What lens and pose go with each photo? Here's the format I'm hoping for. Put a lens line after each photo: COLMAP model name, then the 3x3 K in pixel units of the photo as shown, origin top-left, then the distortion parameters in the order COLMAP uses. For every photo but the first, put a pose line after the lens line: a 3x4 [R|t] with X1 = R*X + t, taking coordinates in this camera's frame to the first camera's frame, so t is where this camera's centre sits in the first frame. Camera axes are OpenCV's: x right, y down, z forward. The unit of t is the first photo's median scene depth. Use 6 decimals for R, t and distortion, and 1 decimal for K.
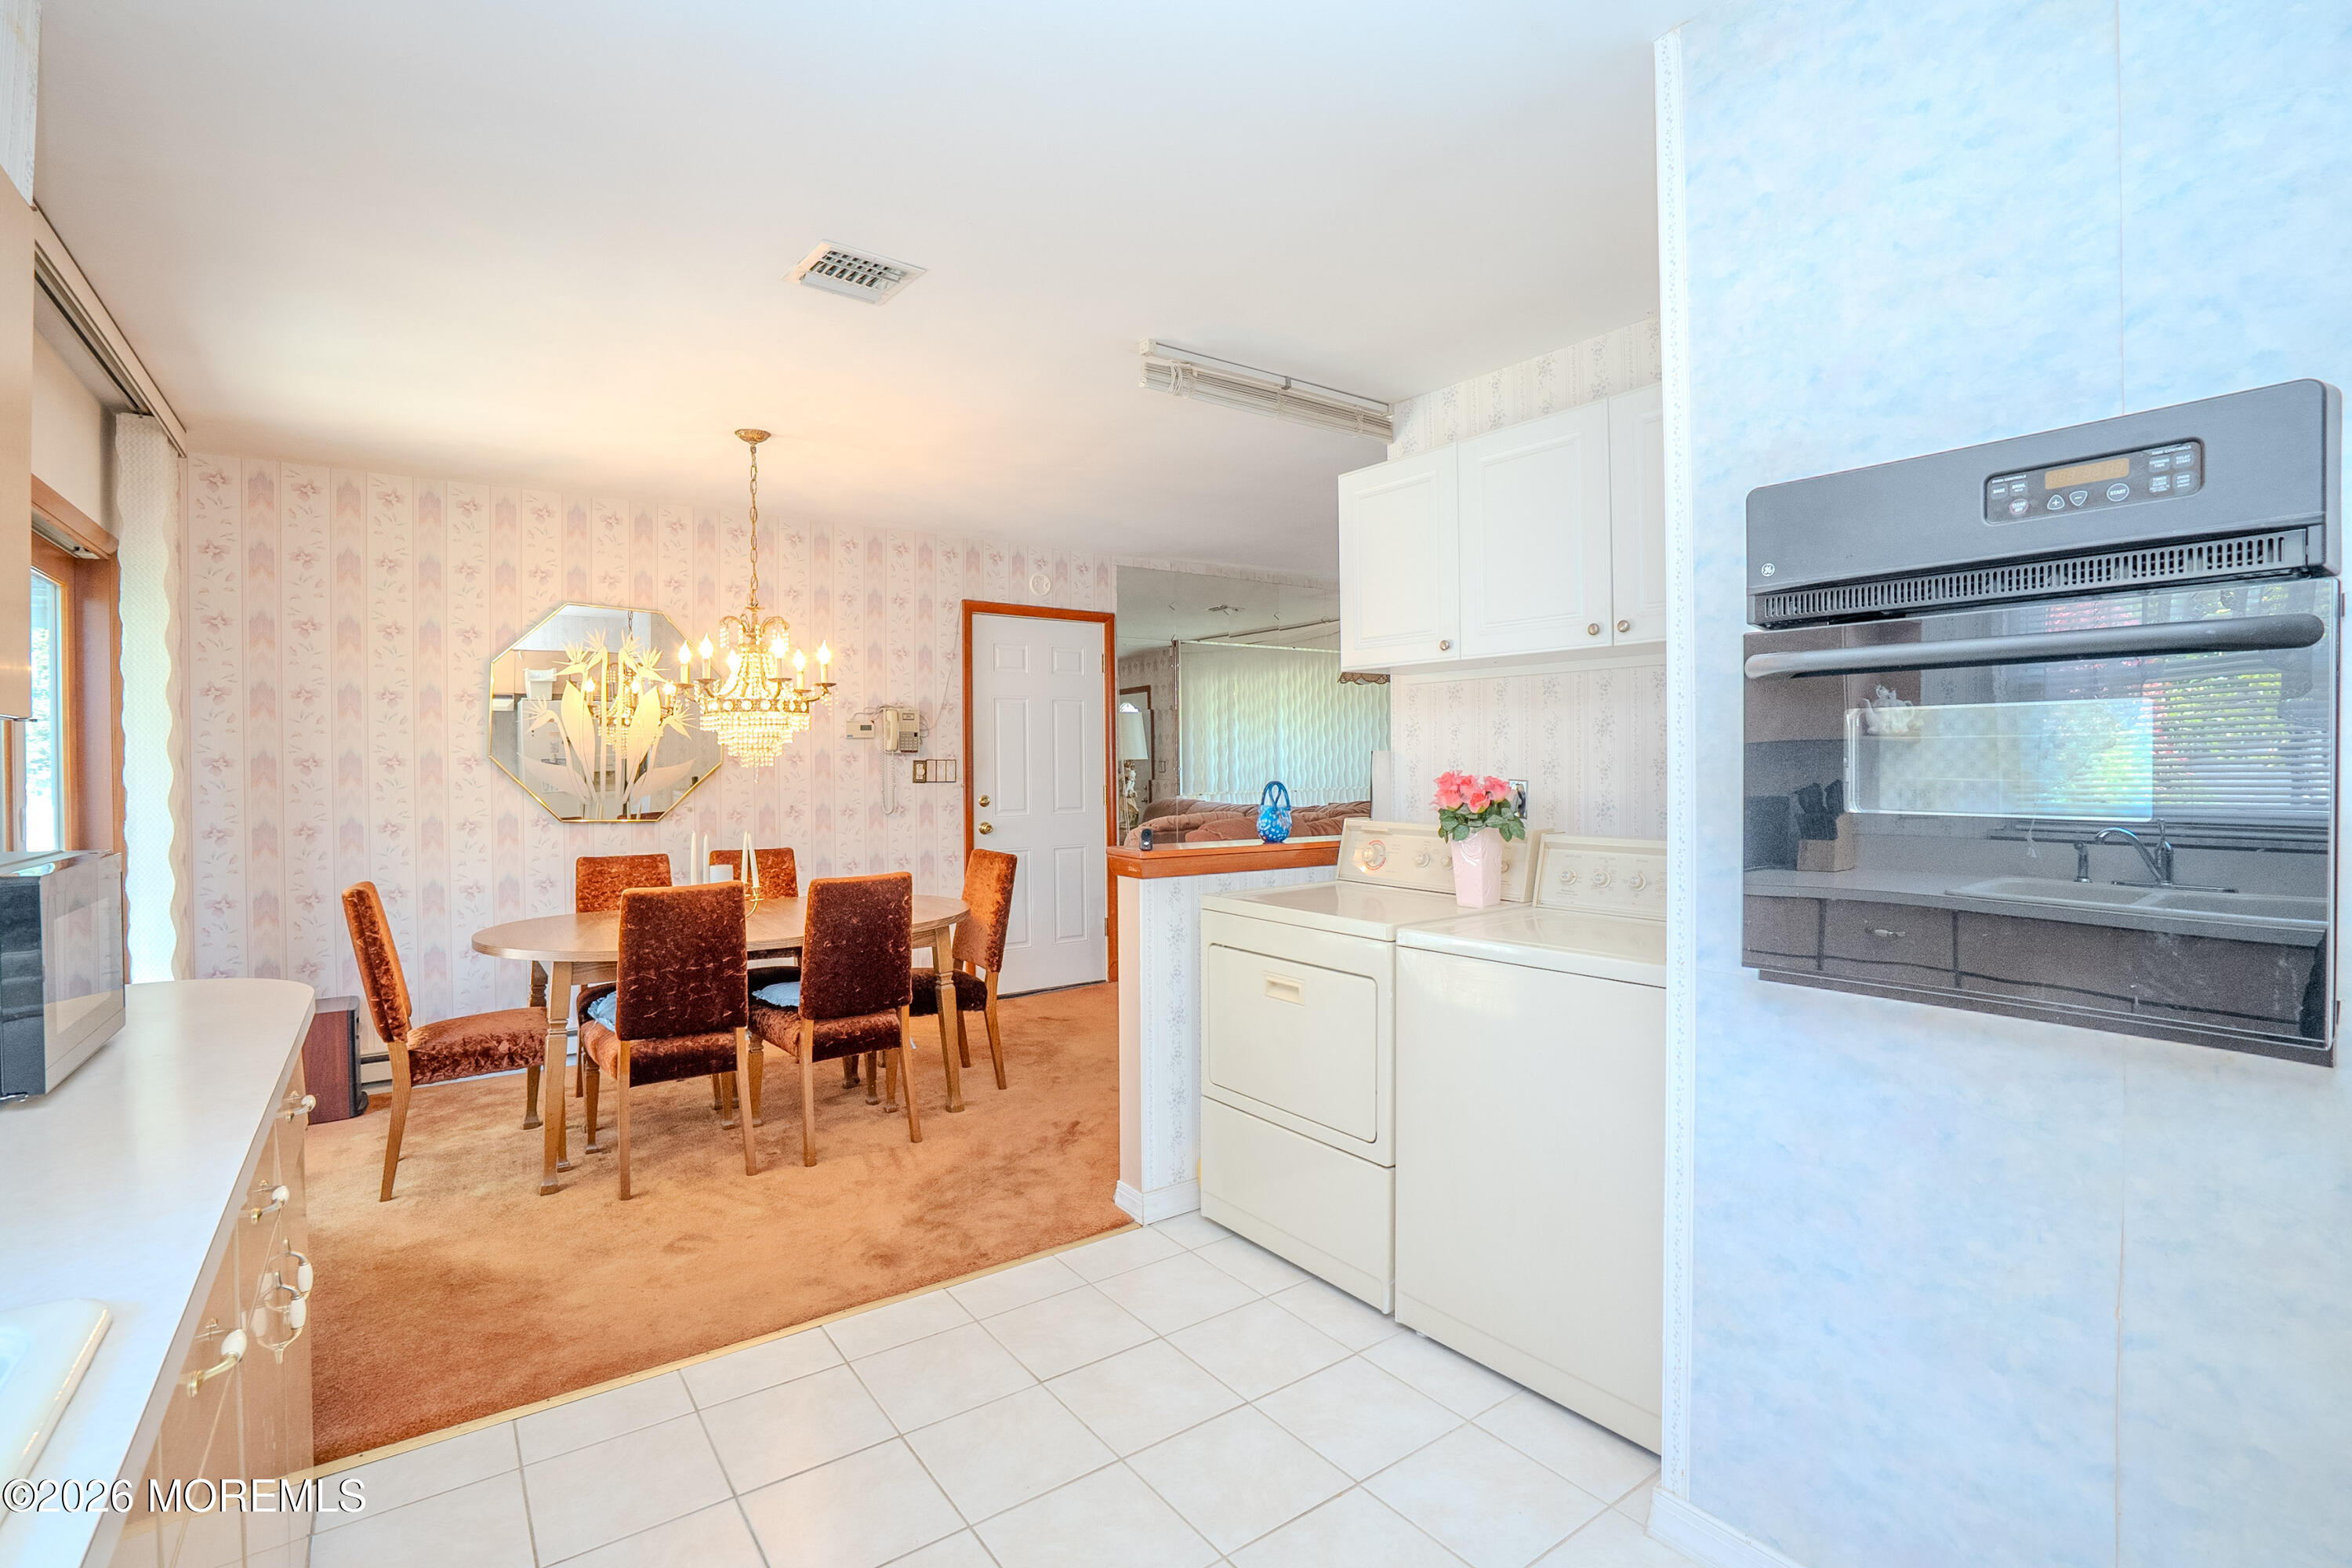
lens RADIAL K [[1080.1, 0, 1172.3], [0, 1080.1, 779.3], [0, 0, 1]] dist [-0.071388, 0.034570]
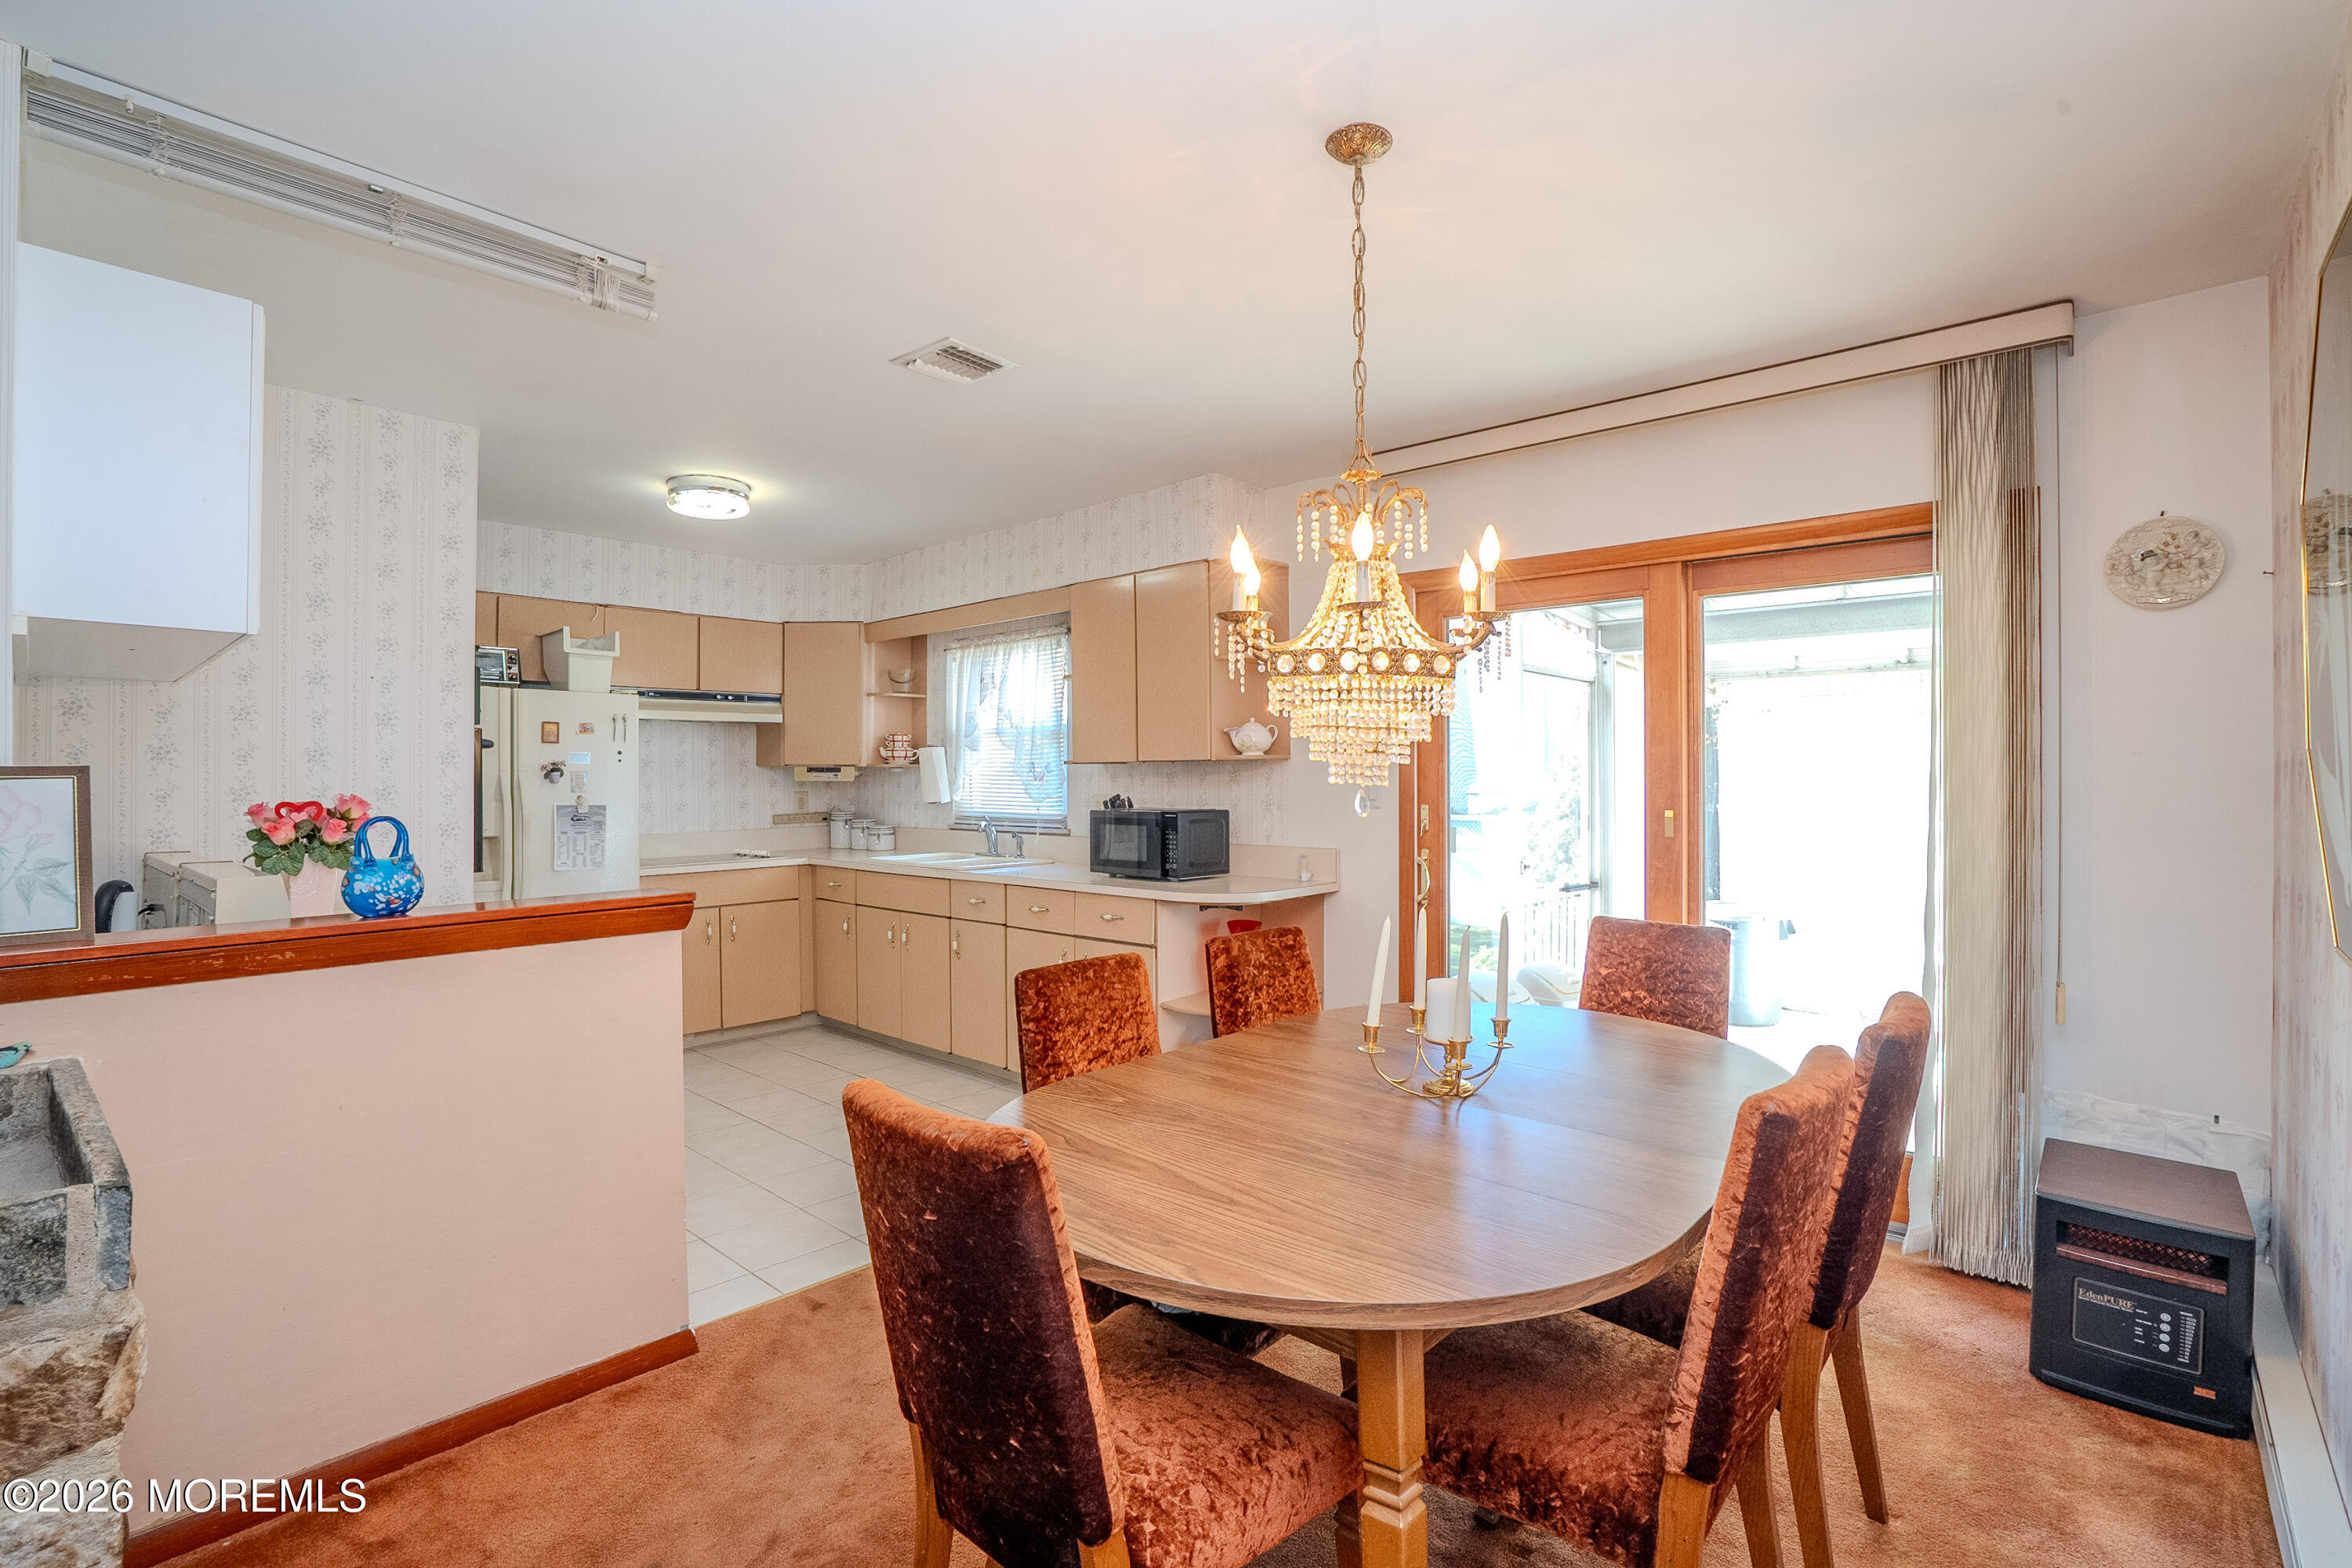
lens RADIAL K [[1080.1, 0, 1172.3], [0, 1080.1, 779.3], [0, 0, 1]] dist [-0.071388, 0.034570]
pose [[-0.978815, 0.010731, -0.204467, -0.280894], [0.007317, 0.999821, 0.017445, -0.032387], [0.204617, 0.015579, -0.978718, 2.131169]]
